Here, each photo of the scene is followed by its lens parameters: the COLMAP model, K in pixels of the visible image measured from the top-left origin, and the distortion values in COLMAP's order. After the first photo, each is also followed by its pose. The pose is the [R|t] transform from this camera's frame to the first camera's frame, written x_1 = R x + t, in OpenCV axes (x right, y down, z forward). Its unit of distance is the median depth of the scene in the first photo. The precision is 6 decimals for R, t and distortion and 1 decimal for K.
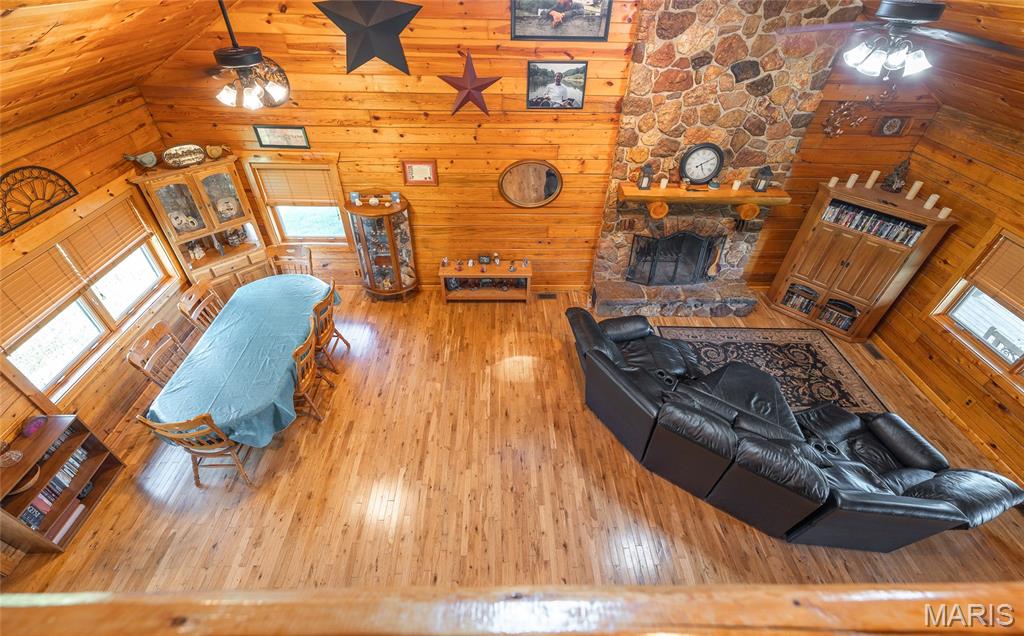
lens RADIAL K [[432.1, 0, 512.0], [0, 432.1, 289.3], [0, 0, 1]] dist [0.004215, -0.000432]
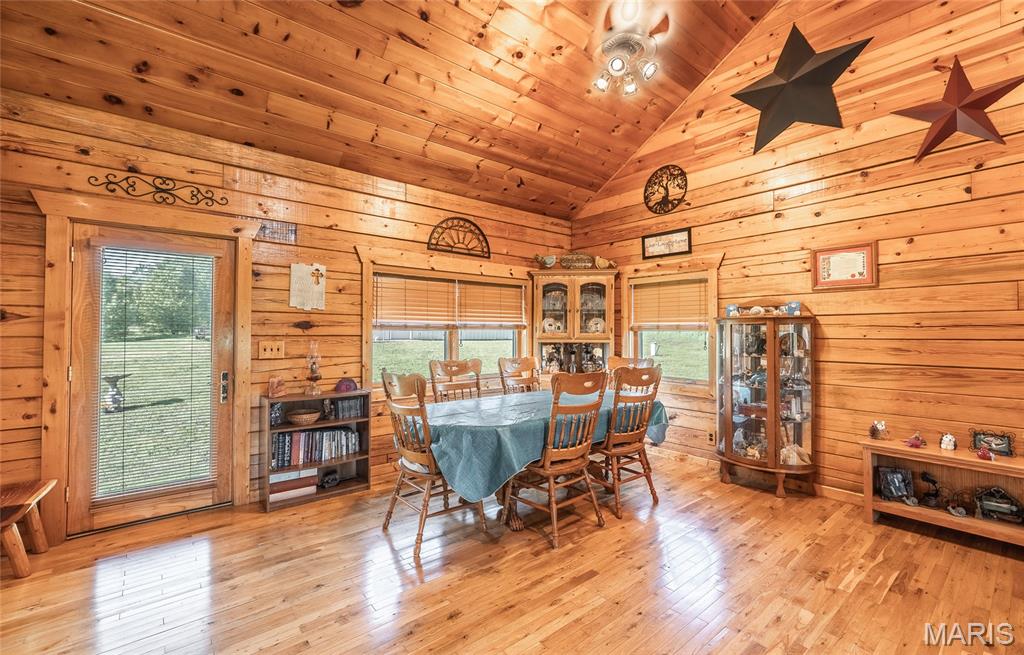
lens RADIAL K [[436.7, 0, 514.4], [0, 436.7, 323.8], [0, 0, 1]] dist [0.002398, -0.000066]
pose [[0.614690, -0.040700, -0.787718, -0.006307], [-0.475227, 0.777952, -0.411035, 0.311955], [0.629536, 0.627004, 0.458857, 0.480181]]
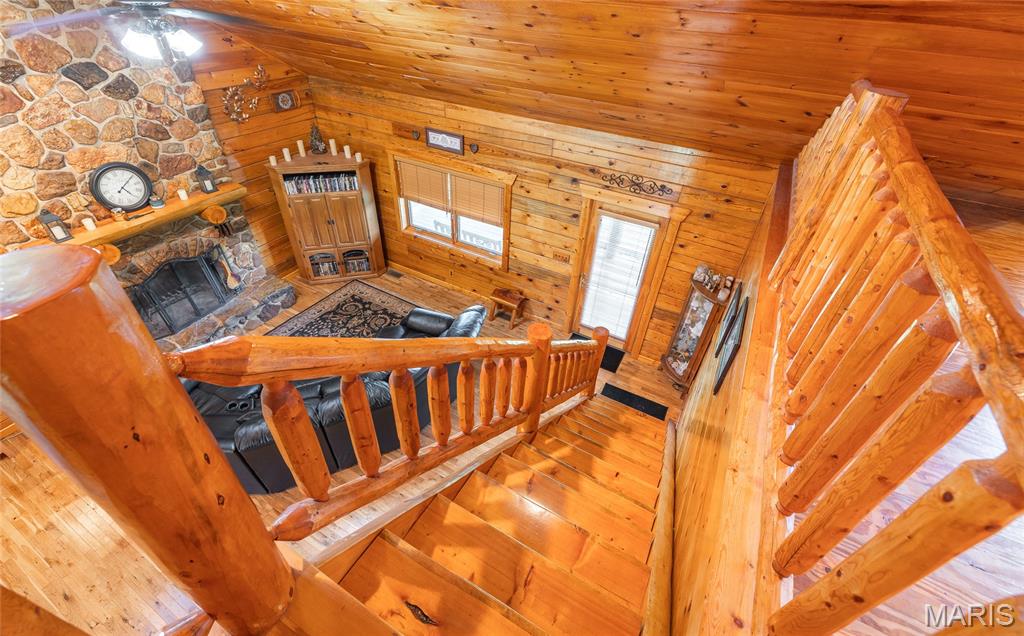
lens RADIAL K [[432.1, 0, 514.3], [0, 432.1, 308.4], [0, 0, 1]] dist [0.004215, -0.000432]
pose [[0.511144, -0.532312, 0.674815, 0.128615], [0.505780, 0.821085, 0.264586, 0.078423], [-0.694923, 0.206067, 0.688926, -0.093987]]
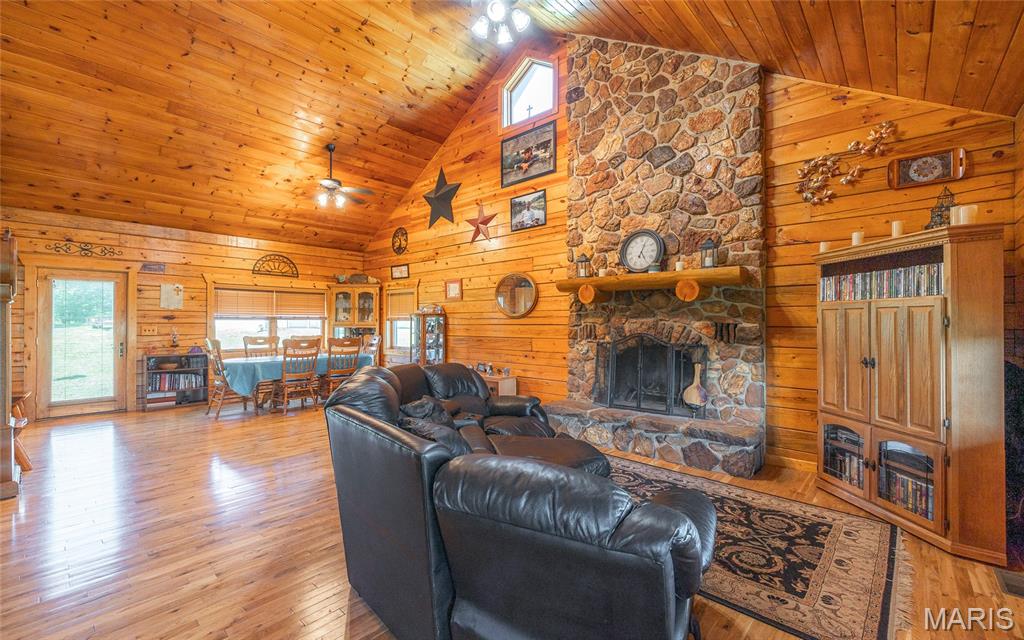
lens RADIAL K [[432.1, 0, 511.6], [0, 432.1, 317.7], [0, 0, 1]] dist [0.004215, -0.000432]
pose [[0.721626, -0.031726, -0.691556, 0.893408], [-0.413415, 0.781518, -0.467245, 0.369875], [0.555287, 0.623076, 0.550848, 0.445590]]
